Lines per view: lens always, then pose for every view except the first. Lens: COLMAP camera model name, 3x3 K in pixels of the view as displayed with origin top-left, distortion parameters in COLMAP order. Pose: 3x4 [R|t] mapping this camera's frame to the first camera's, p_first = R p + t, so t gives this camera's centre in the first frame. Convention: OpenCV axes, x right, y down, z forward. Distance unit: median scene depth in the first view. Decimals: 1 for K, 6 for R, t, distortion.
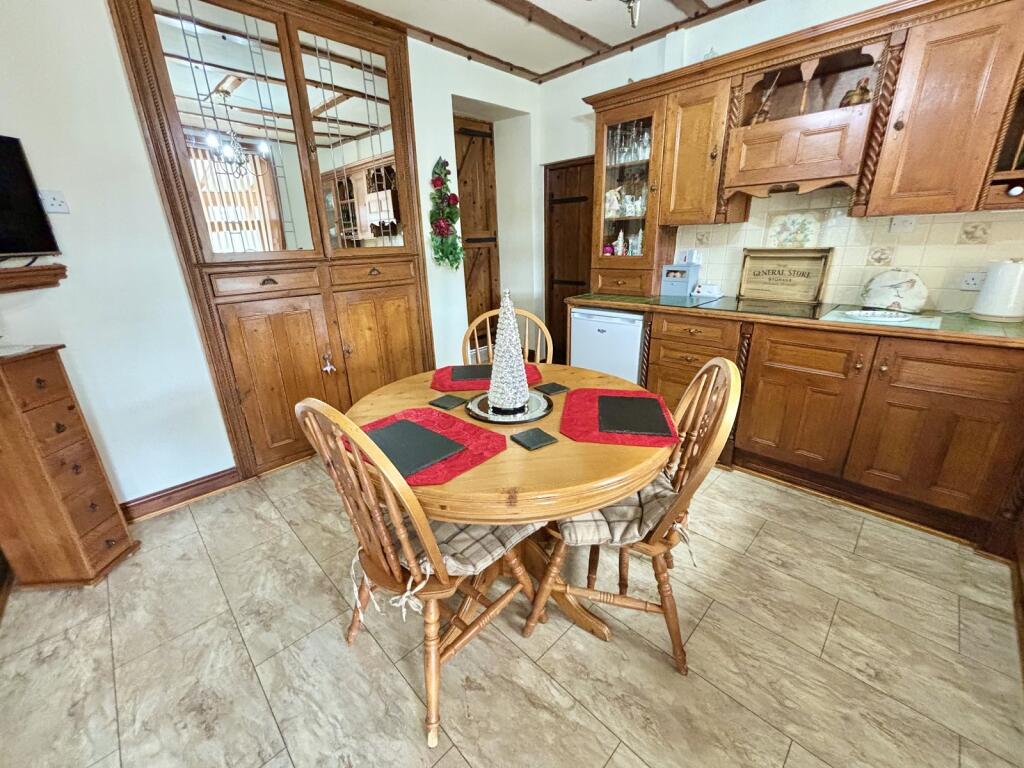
lens RADIAL K [[410.6, 0, 510.1], [0, 410.6, 383.0], [0, 0, 1]] dist [-0.005009, 0.000801]
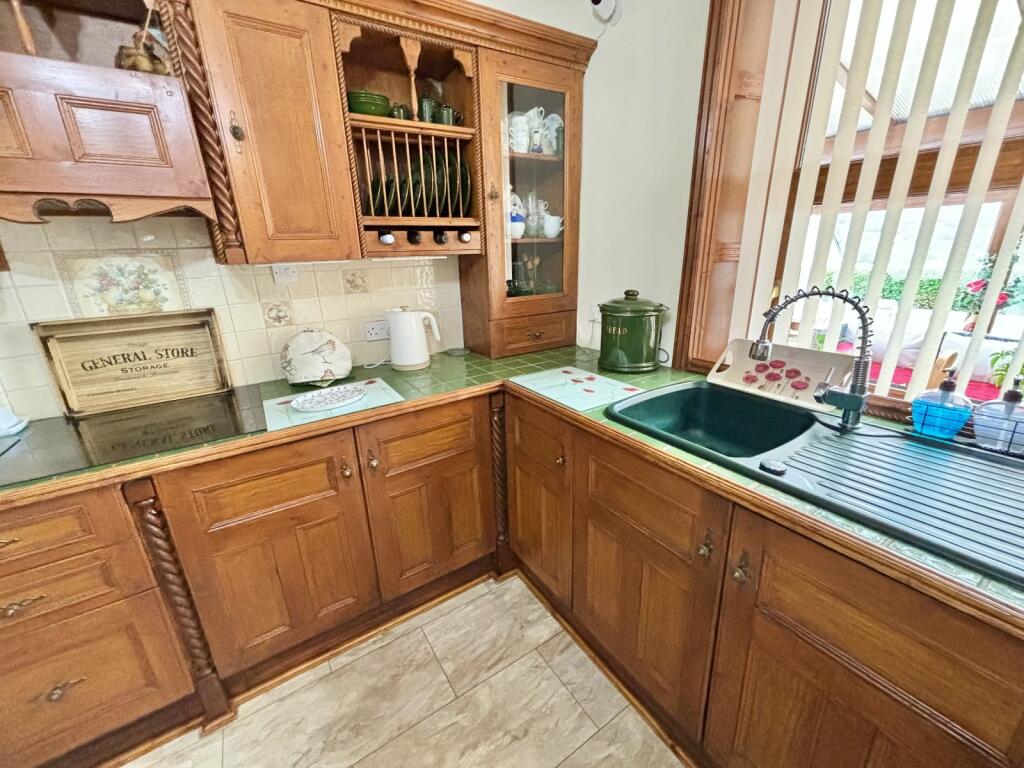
lens RADIAL K [[410.6, 0, 510.1], [0, 410.6, 383.0], [0, 0, 1]] dist [-0.005009, 0.000801]
pose [[0.200211, -0.279570, 0.939019, 0.257767], [0.342426, 0.917948, 0.200288, -0.202513], [-0.917965, 0.281445, 0.279515, 0.444804]]
